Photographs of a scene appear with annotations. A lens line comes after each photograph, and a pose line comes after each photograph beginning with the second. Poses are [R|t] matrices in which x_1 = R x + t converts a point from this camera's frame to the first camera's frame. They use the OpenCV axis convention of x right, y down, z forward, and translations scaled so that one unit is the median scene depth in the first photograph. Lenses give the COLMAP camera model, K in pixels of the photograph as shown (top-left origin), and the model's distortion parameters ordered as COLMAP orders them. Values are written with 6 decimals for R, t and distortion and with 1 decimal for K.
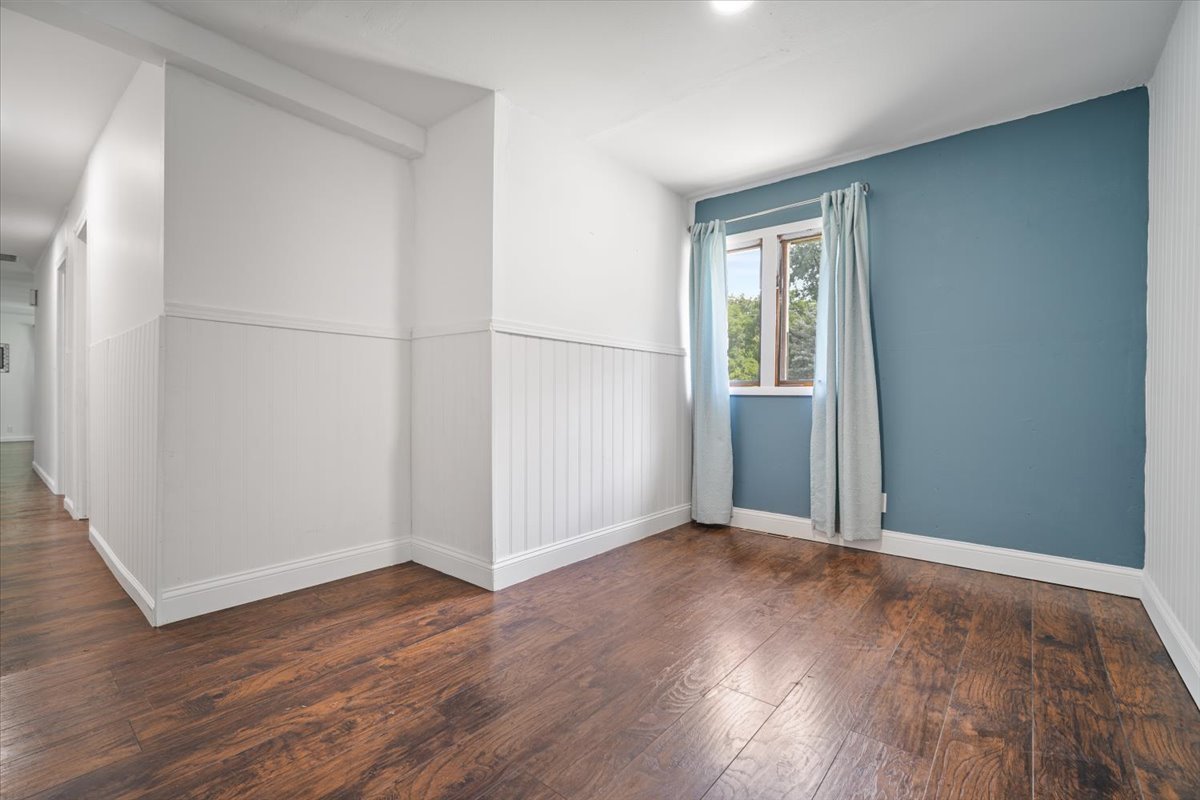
lens RADIAL K [[525.0, 0, 604.4], [0, 525.0, 398.7], [0, 0, 1]] dist [-0.013497, 0.003202]
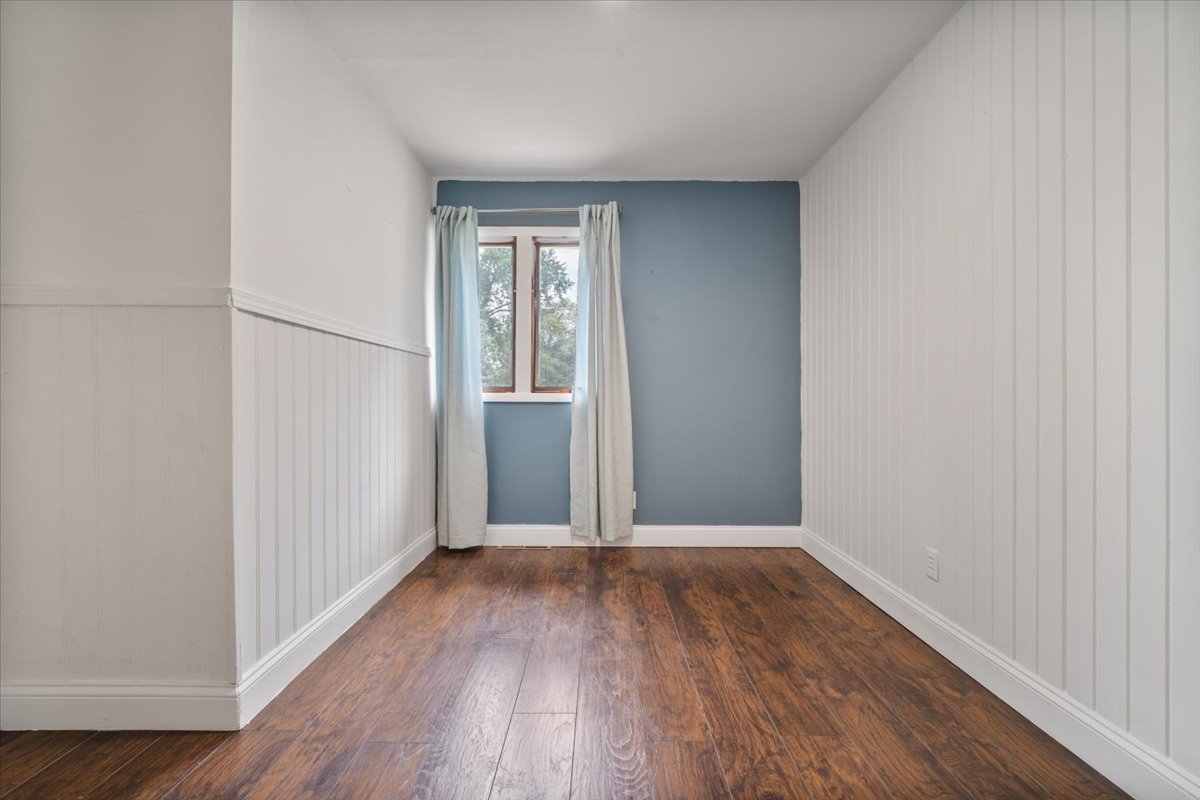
lens RADIAL K [[525.0, 0, 600.5], [0, 525.0, 391.3], [0, 0, 1]] dist [-0.013497, 0.003202]
pose [[0.770538, 0.001649, 0.637392, -0.214371], [0.006038, 0.999933, -0.009886, -0.017348], [-0.637366, 0.011466, 0.770476, 0.197118]]
